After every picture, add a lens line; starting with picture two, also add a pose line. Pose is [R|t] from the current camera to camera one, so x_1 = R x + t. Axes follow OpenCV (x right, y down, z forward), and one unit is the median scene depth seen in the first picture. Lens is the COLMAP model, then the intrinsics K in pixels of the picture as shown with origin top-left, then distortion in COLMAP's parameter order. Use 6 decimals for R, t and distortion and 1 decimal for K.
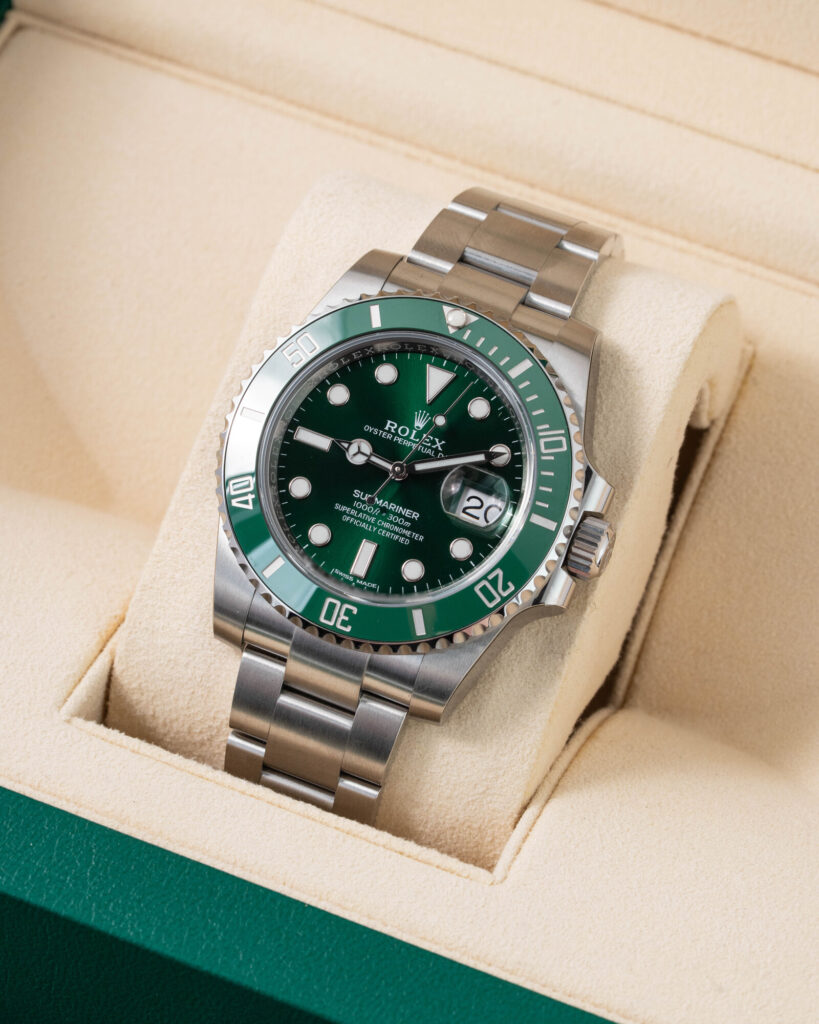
lens RADIAL K [[3900.8, 0, 409.5], [0, 3900.8, 512.0], [0, 0, 1]] dist [-0.108600, -1.068356]
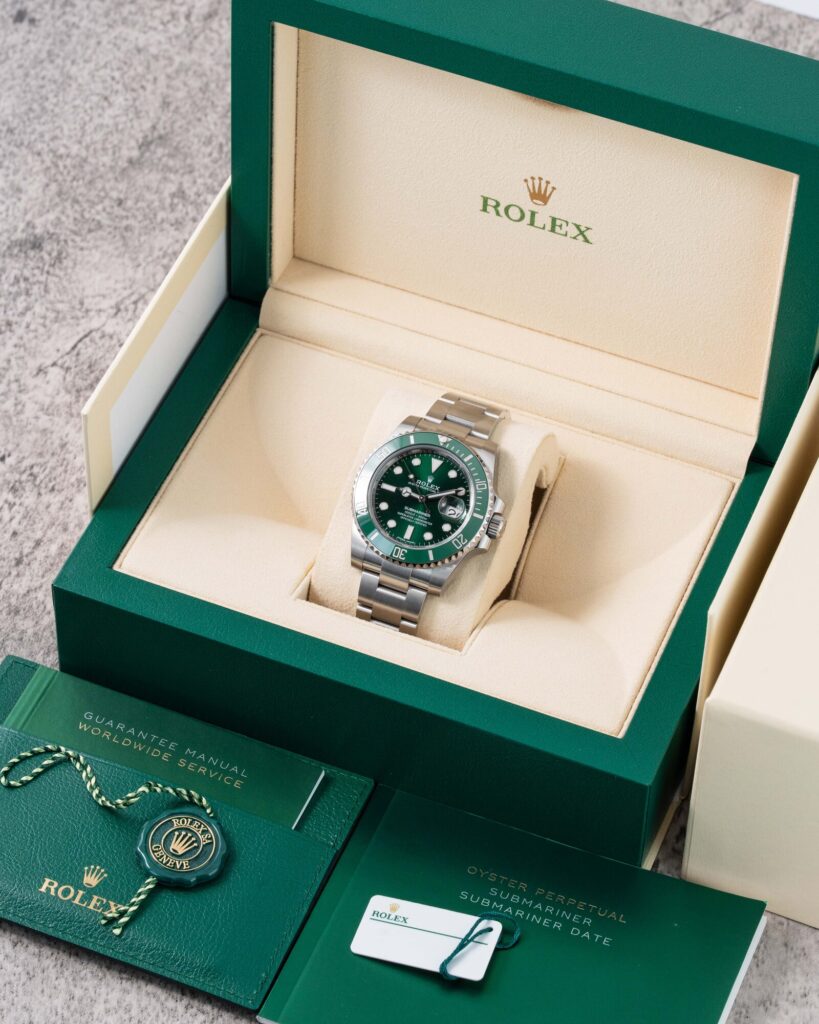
lens RADIAL K [[3900.8, 0, 409.5], [0, 3900.8, 512.0], [0, 0, 1]] dist [-0.108600, -1.068356]
pose [[0.999812, -0.018891, -0.004316, -0.000057], [0.018381, 0.995070, -0.097461, 0.248813], [0.006136, 0.097363, 0.995230, -1.564342]]
